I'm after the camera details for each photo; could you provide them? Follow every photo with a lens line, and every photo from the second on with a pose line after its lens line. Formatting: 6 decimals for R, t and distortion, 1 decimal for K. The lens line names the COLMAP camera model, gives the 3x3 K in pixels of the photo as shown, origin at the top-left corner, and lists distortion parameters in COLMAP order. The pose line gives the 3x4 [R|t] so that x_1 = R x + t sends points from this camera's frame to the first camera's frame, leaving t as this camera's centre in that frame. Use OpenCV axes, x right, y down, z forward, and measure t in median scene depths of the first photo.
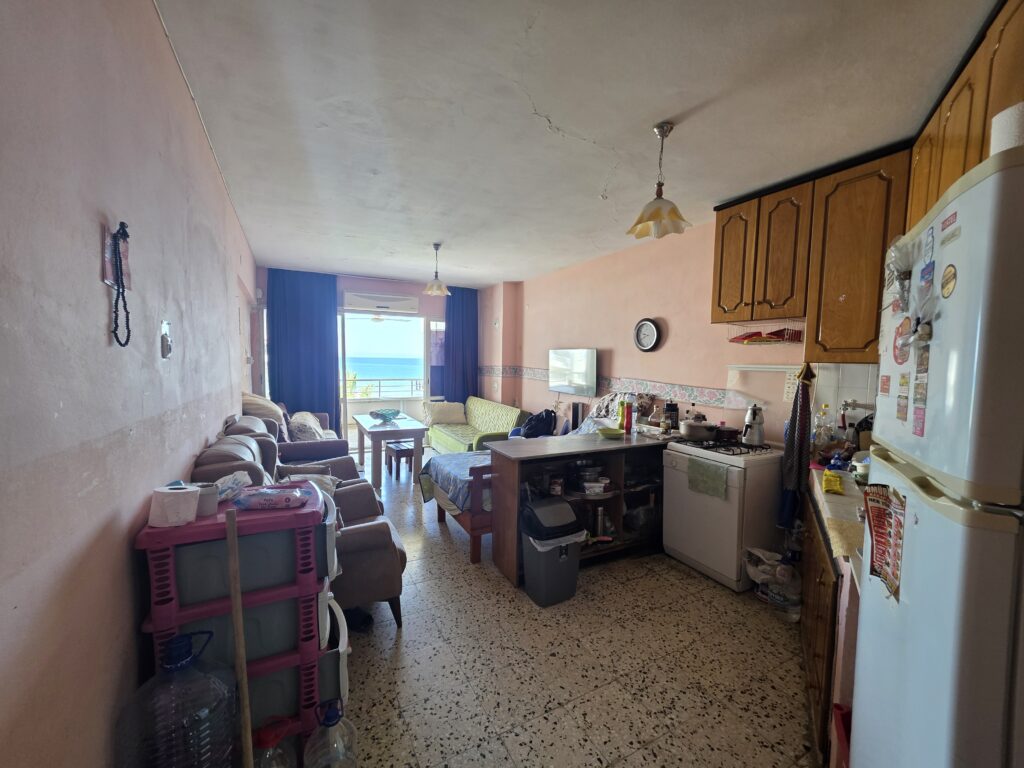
lens RADIAL K [[408.9, 0, 517.3], [0, 408.9, 388.9], [0, 0, 1]] dist [0.002243, 0.000583]
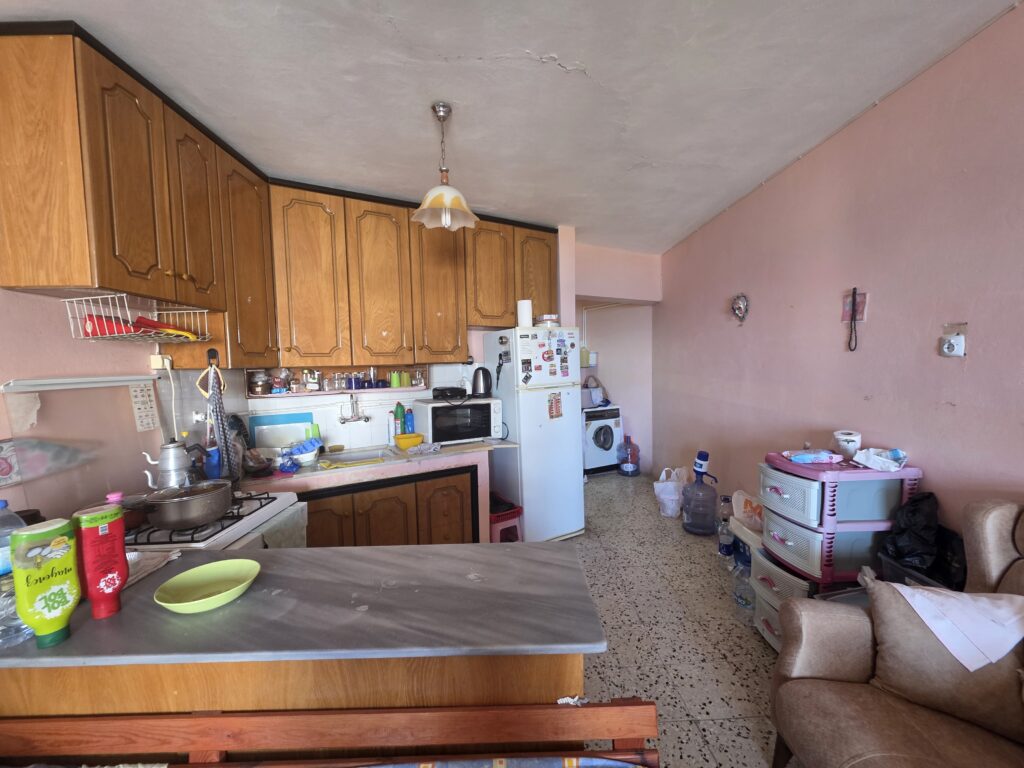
lens RADIAL K [[408.9, 0, 517.3], [0, 408.9, 388.9], [0, 0, 1]] dist [0.002243, 0.000583]
pose [[-0.889565, -0.022445, 0.456258, -0.235284], [0.044060, 0.989920, 0.134603, -0.140702], [-0.454680, 0.139841, -0.879608, 1.898101]]
